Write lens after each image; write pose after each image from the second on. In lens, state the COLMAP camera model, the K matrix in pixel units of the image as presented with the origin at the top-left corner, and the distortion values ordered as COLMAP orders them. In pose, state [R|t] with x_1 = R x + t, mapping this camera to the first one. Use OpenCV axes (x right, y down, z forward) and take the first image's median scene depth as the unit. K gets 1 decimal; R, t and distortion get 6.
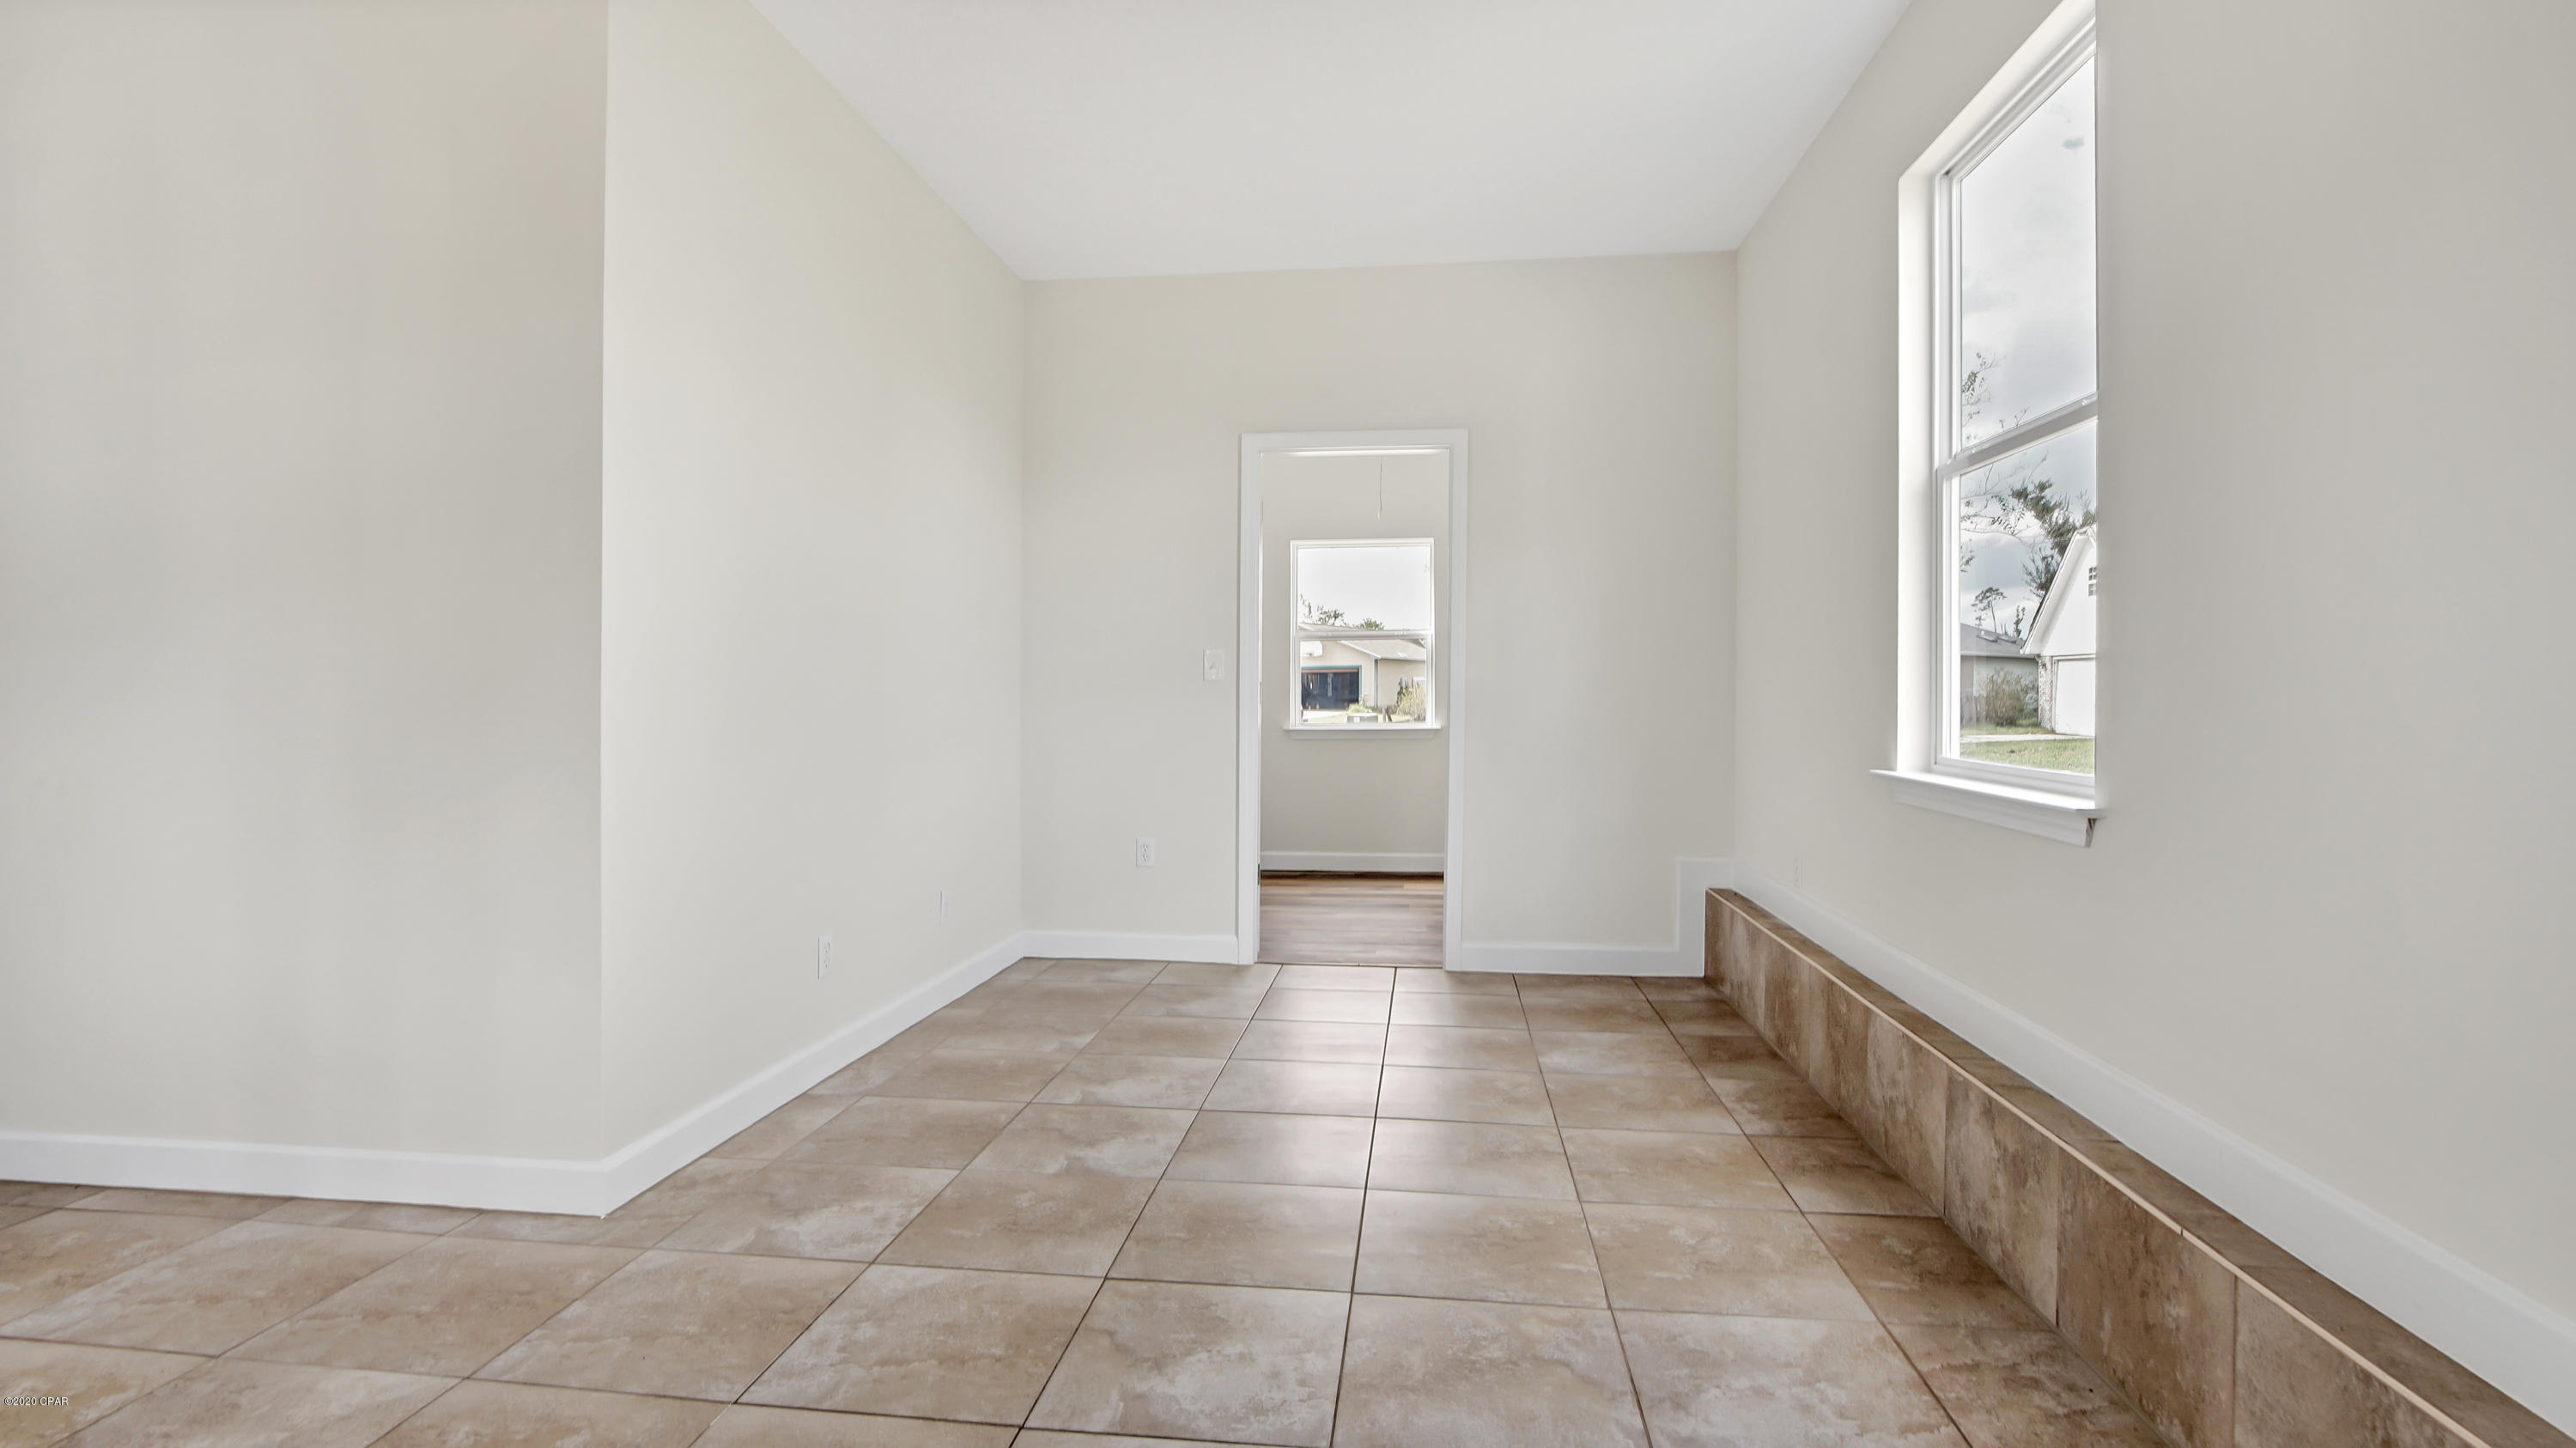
lens RADIAL K [[1235.7, 0, 1288.0], [0, 1235.7, 724.0], [0, 0, 1]] dist [-0.001953, -0.000315]
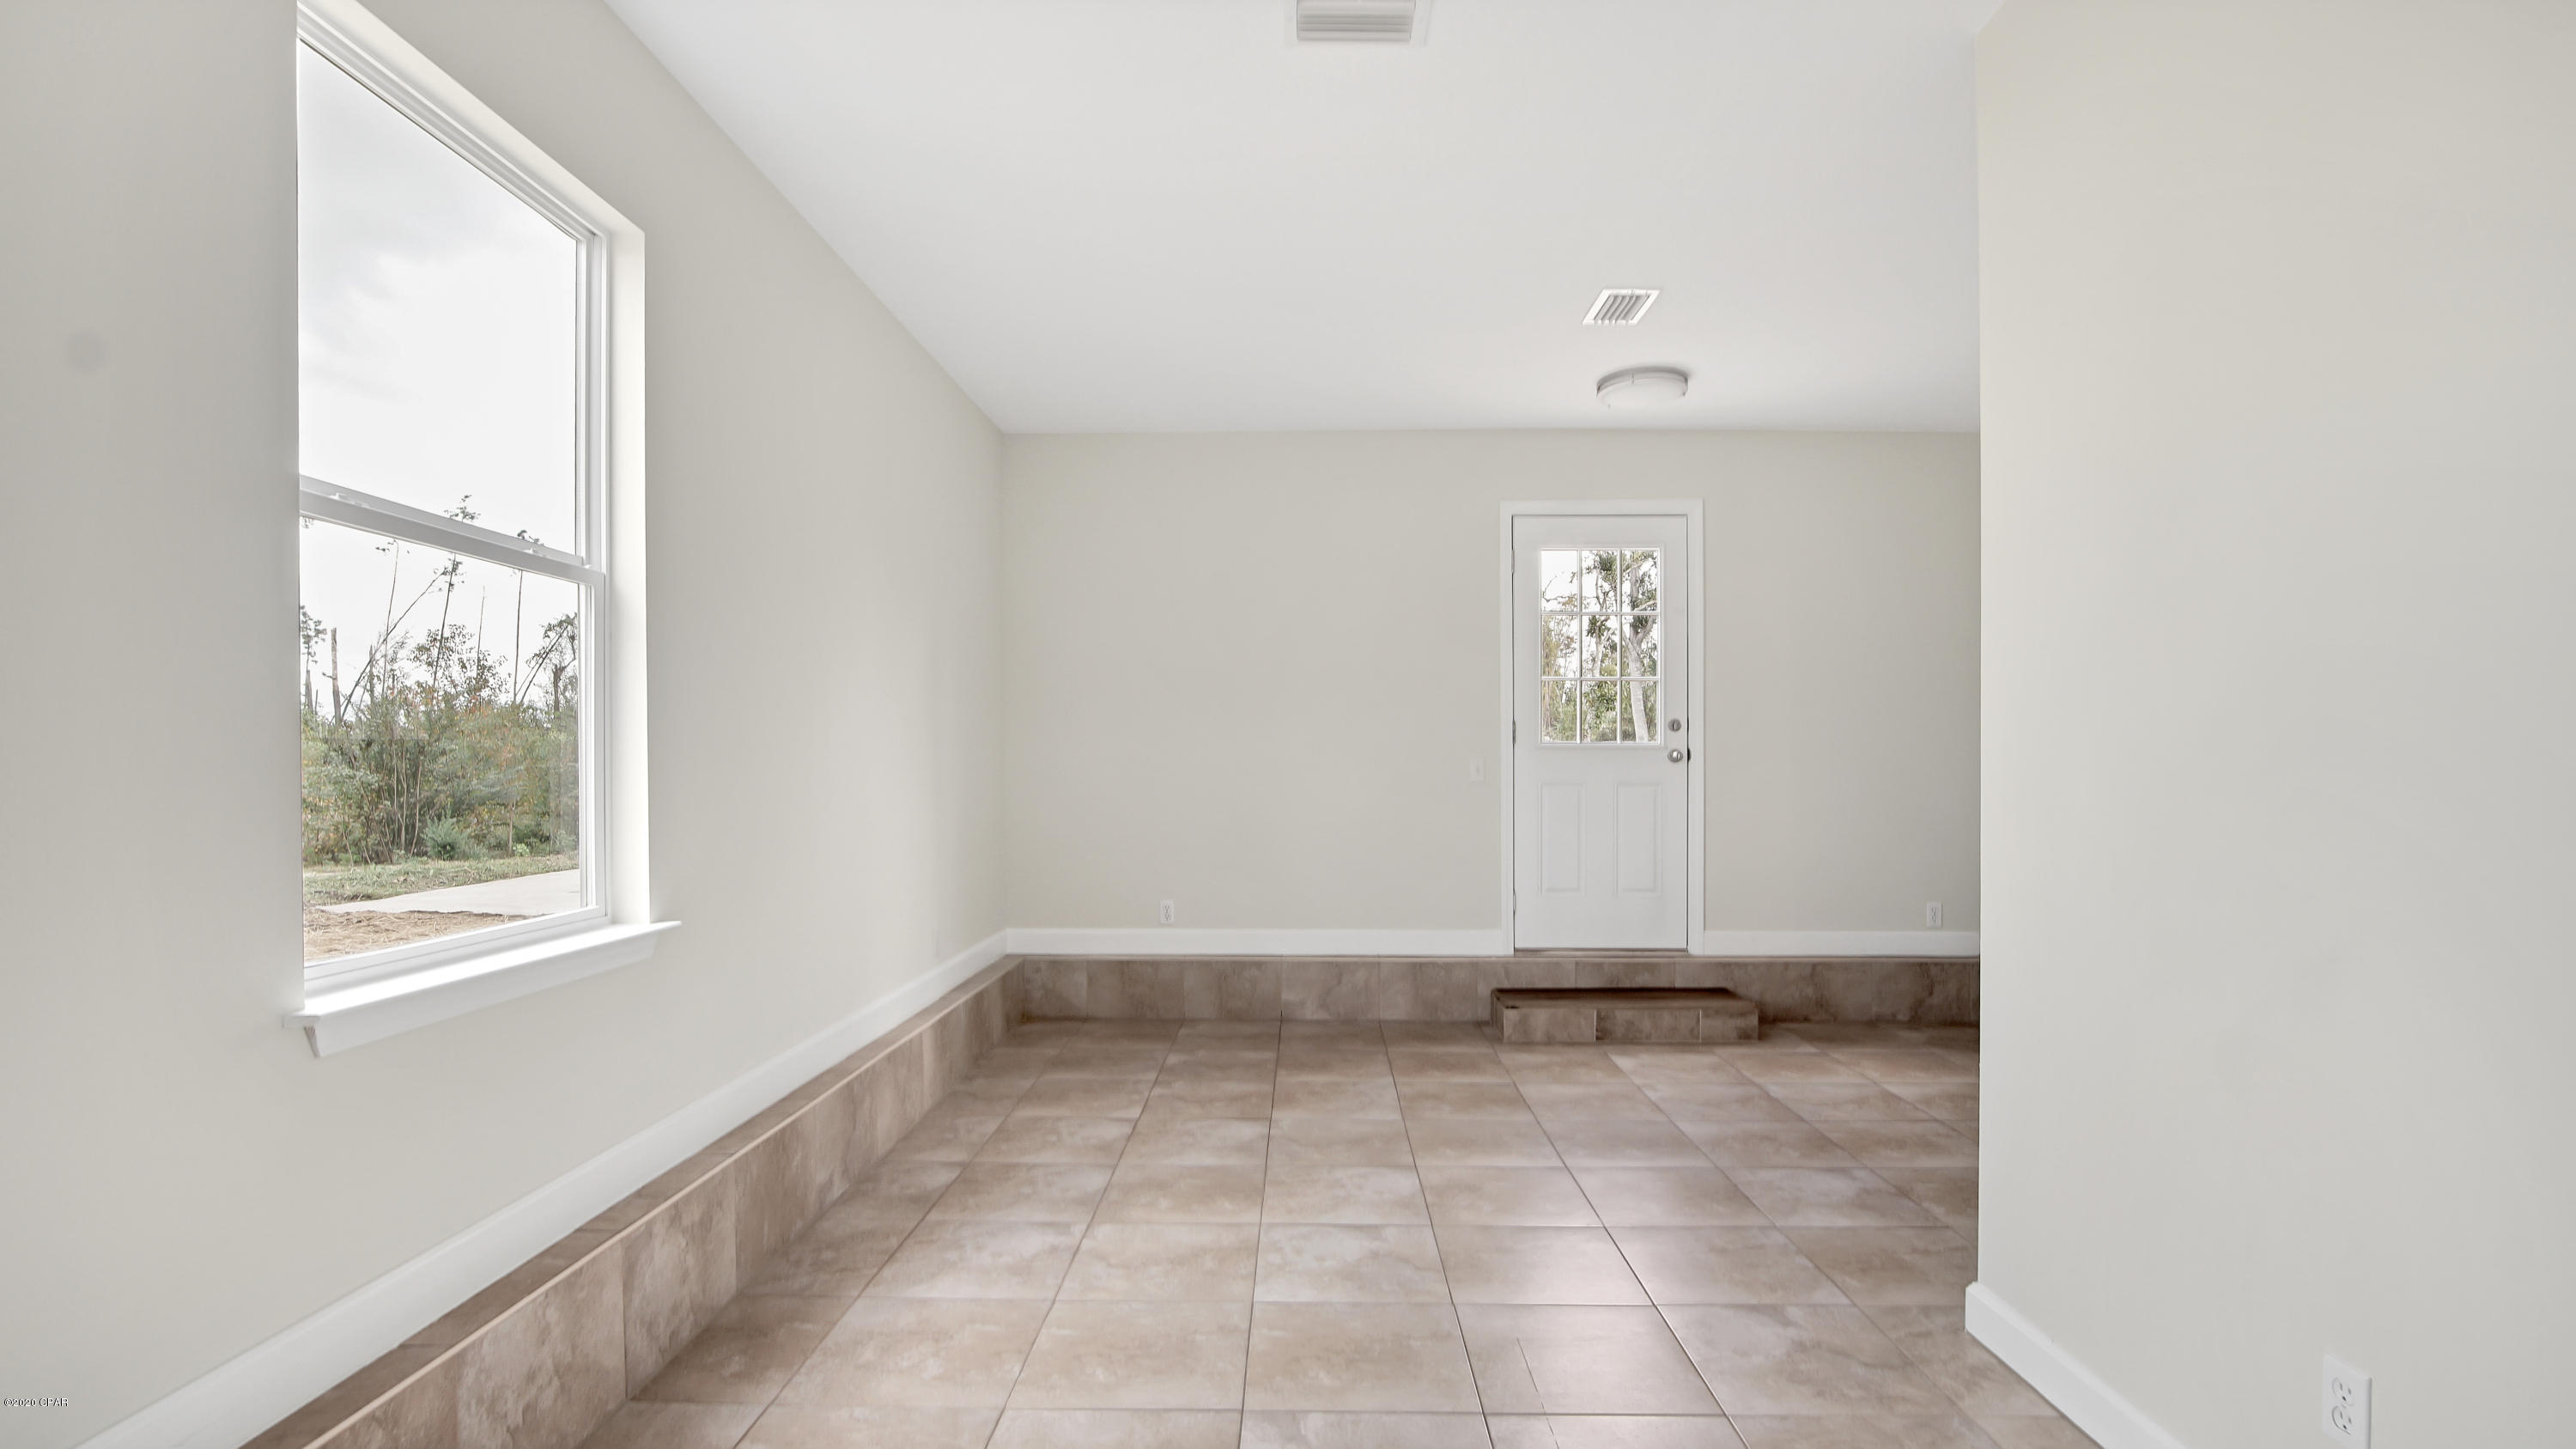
lens RADIAL K [[1235.8, 0, 1288.0], [0, 1235.8, 724.5], [0, 0, 1]] dist [-0.001953, -0.000315]
pose [[-0.994507, -0.003071, -0.104623, 0.157307], [-0.002544, 0.999983, -0.005165, -0.130689], [0.104637, -0.004871, -0.994499, 2.371864]]
